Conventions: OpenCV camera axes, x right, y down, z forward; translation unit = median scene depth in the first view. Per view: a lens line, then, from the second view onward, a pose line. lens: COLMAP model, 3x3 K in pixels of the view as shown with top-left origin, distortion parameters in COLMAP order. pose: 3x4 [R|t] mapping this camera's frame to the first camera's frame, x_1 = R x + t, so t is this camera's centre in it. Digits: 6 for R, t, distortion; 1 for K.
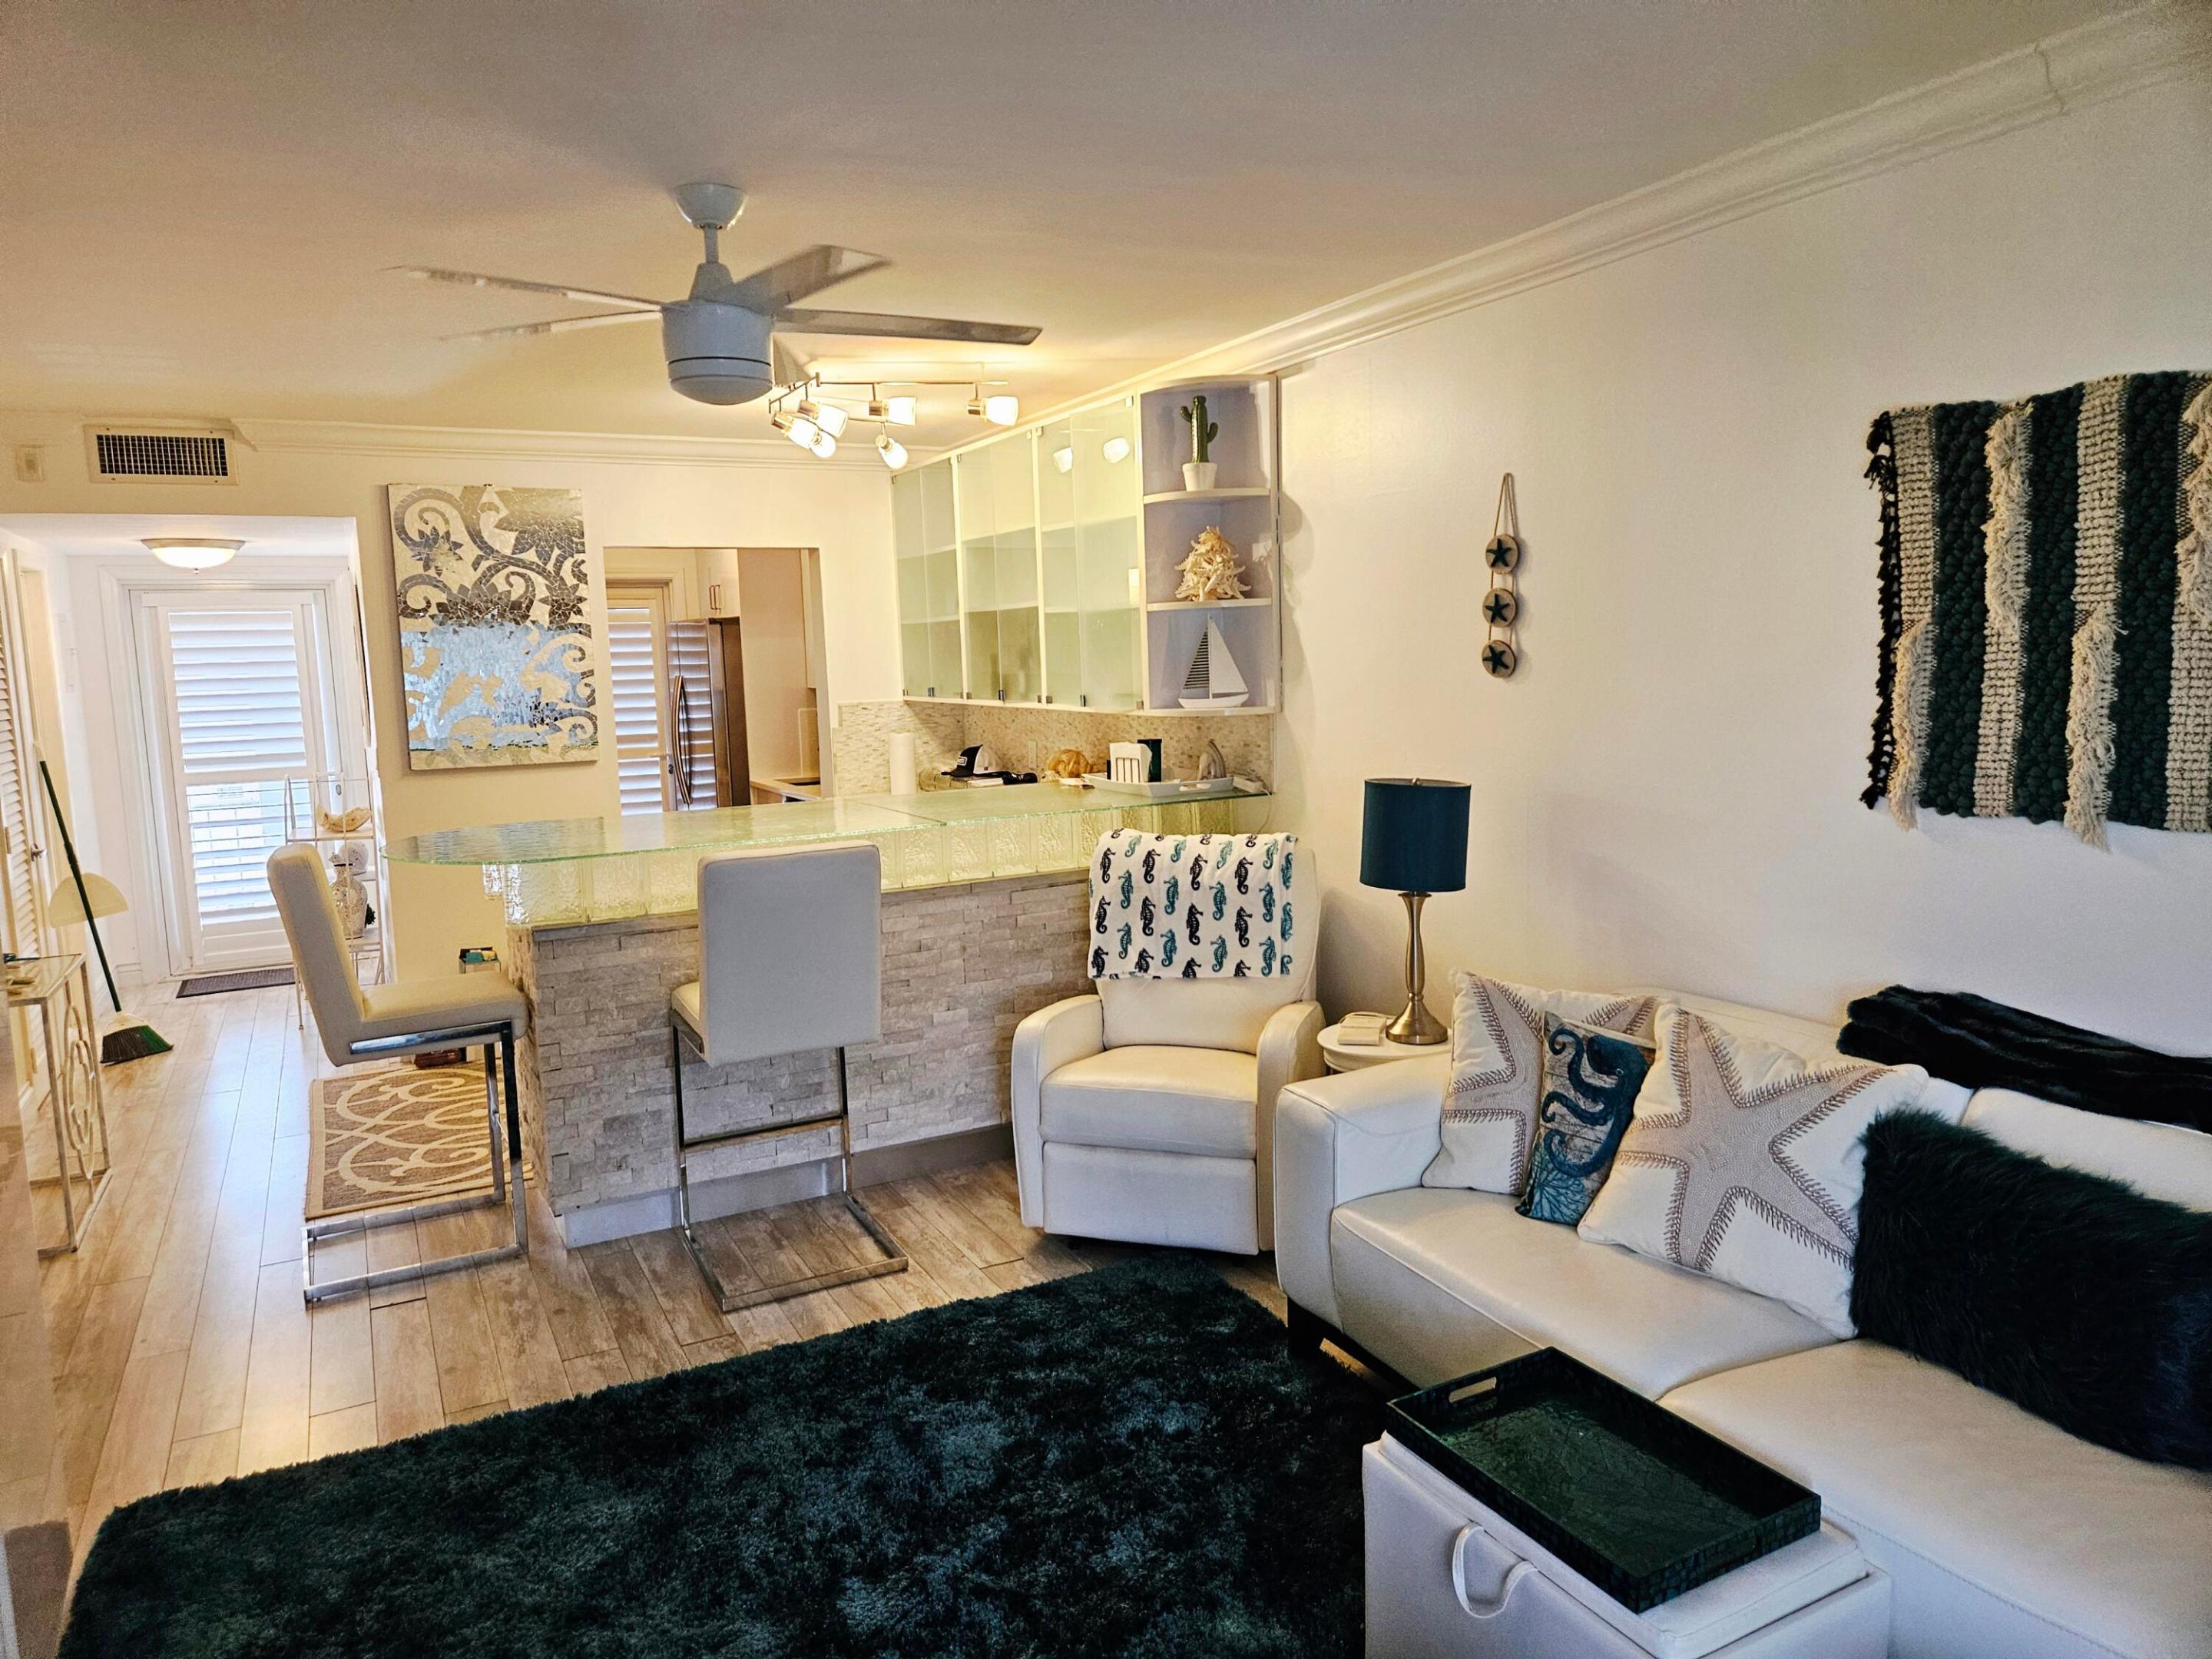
lens RADIAL K [[1462.3, 0, 1126.9], [0, 1462.3, 833.7], [0, 0, 1]] dist [0.054323, -0.037817]
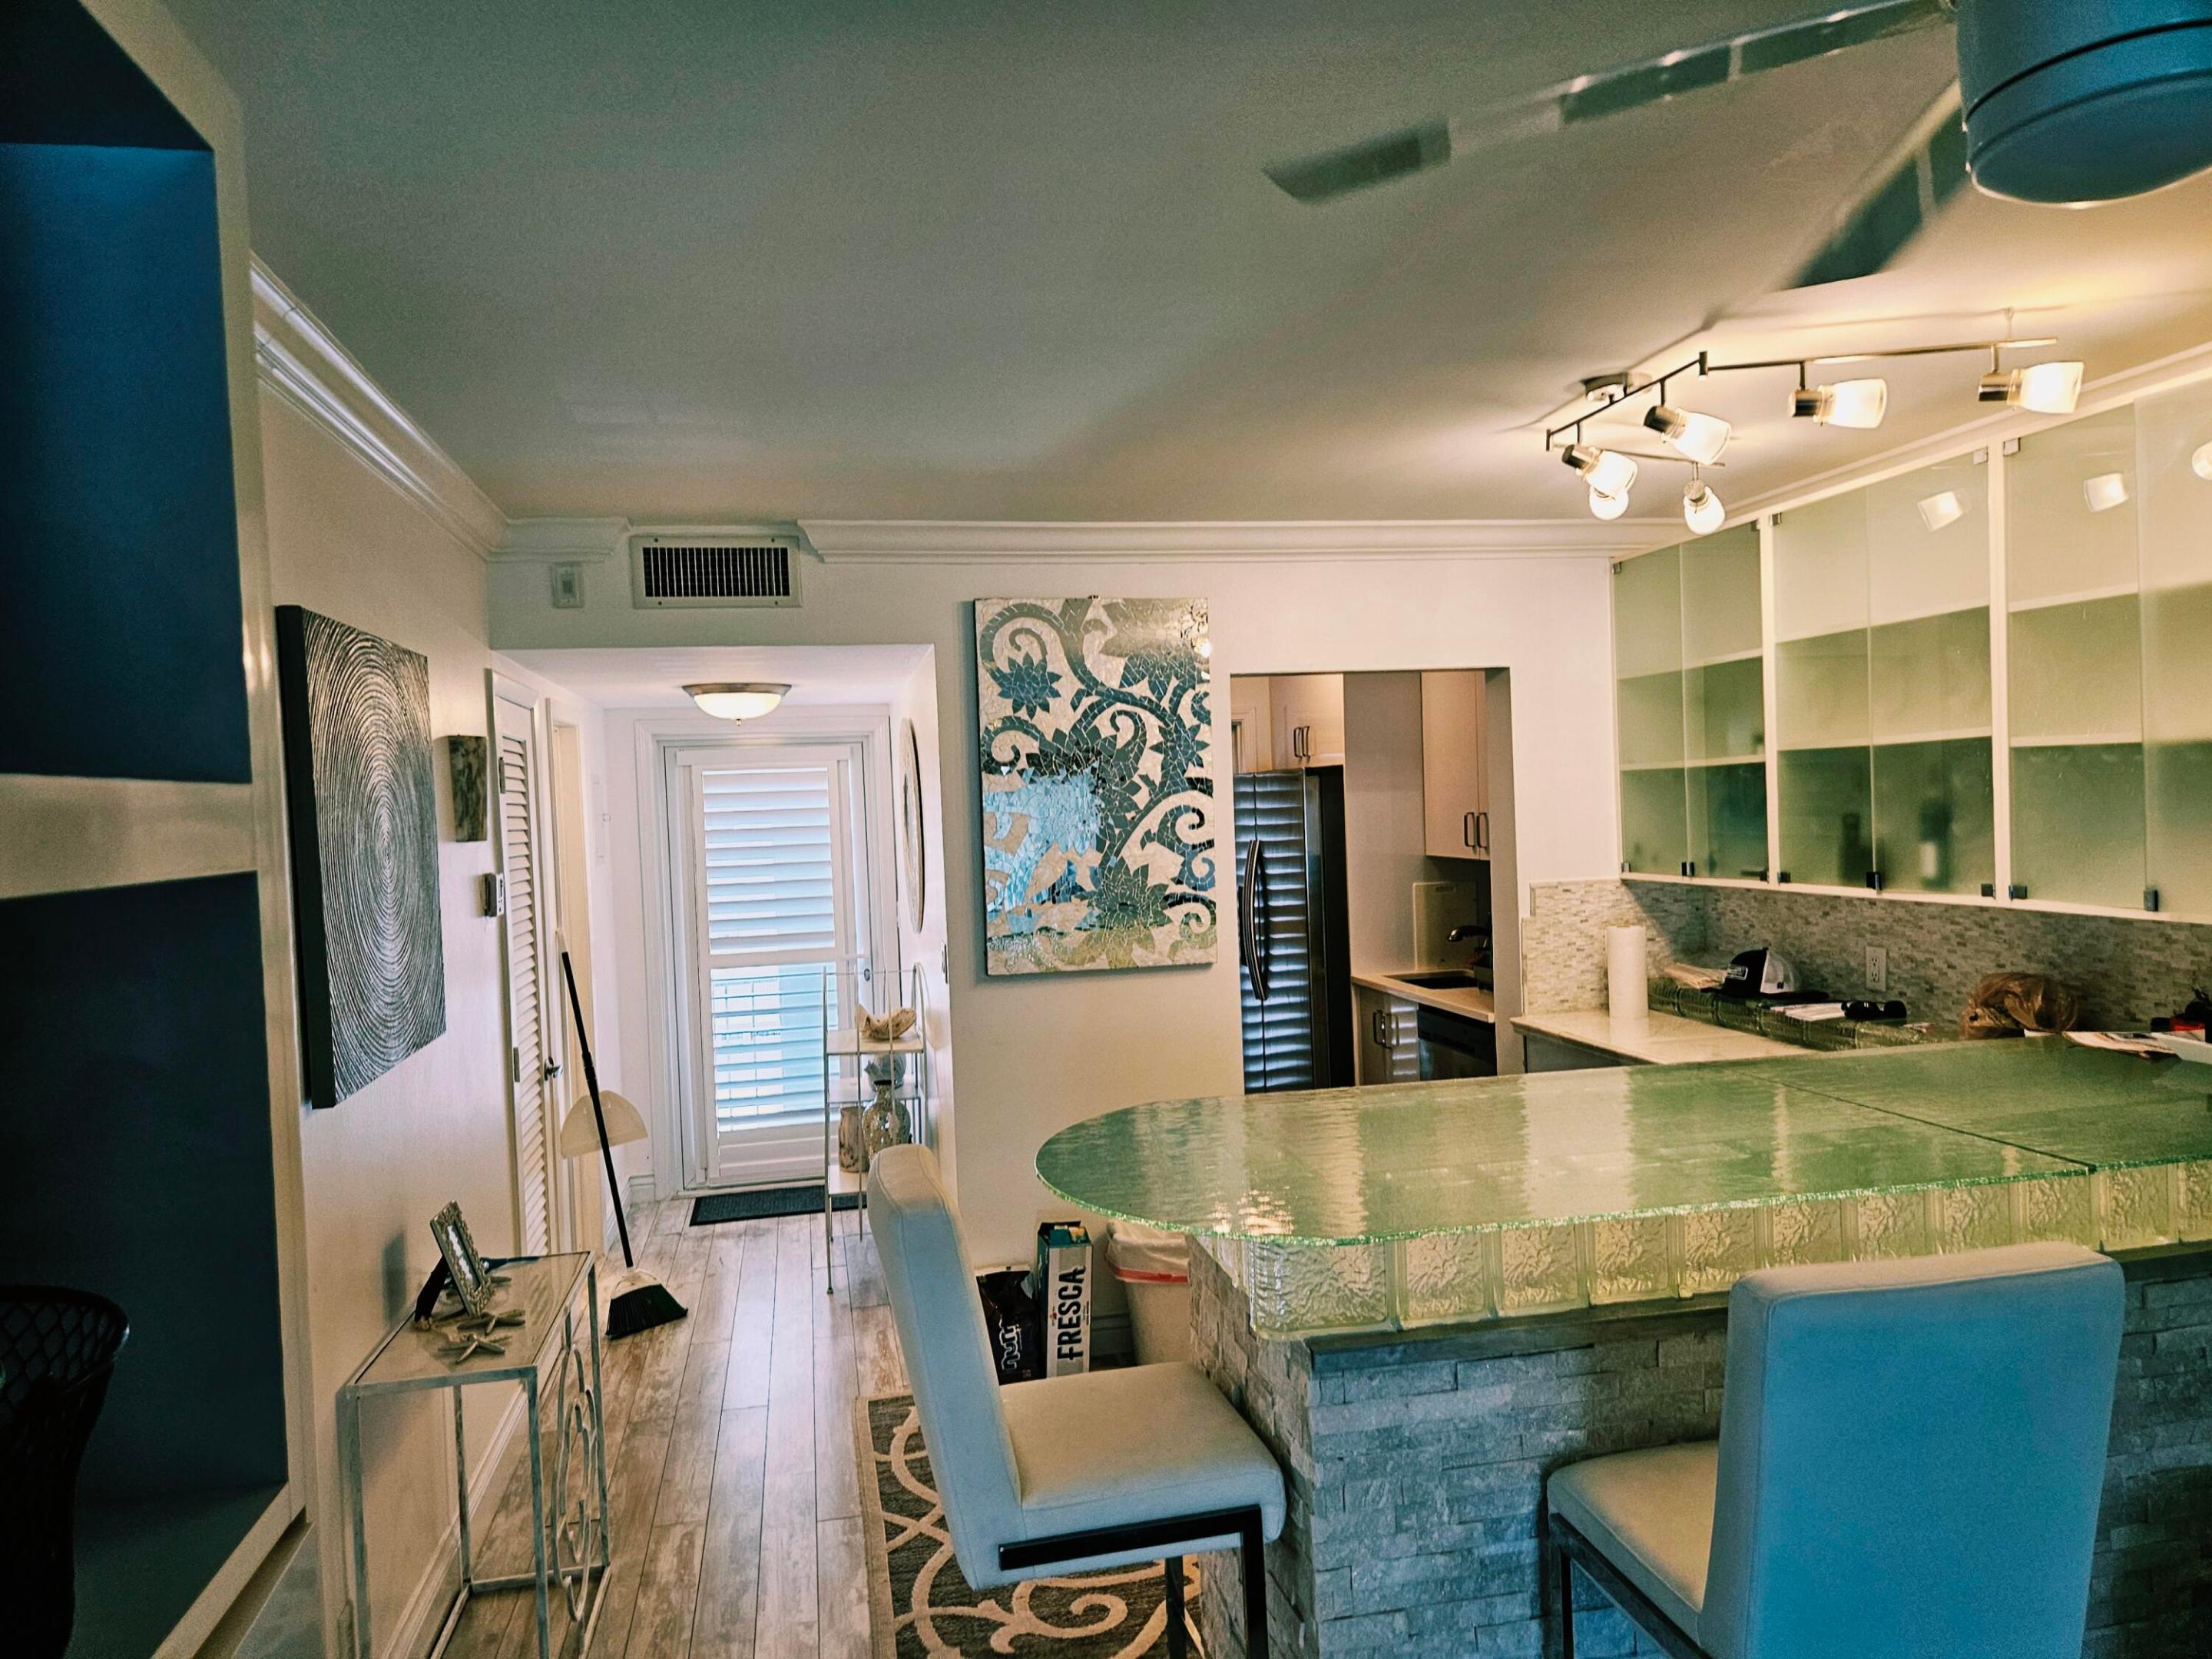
lens RADIAL K [[1462.3, 0, 1171.8], [0, 1462.3, 870.5], [0, 0, 1]] dist [0.054323, -0.037817]
pose [[0.969610, 0.003468, -0.244629, -0.209950], [-0.021564, 0.997219, -0.071333, -0.044794], [0.243702, 0.074440, 0.966989, 0.298666]]
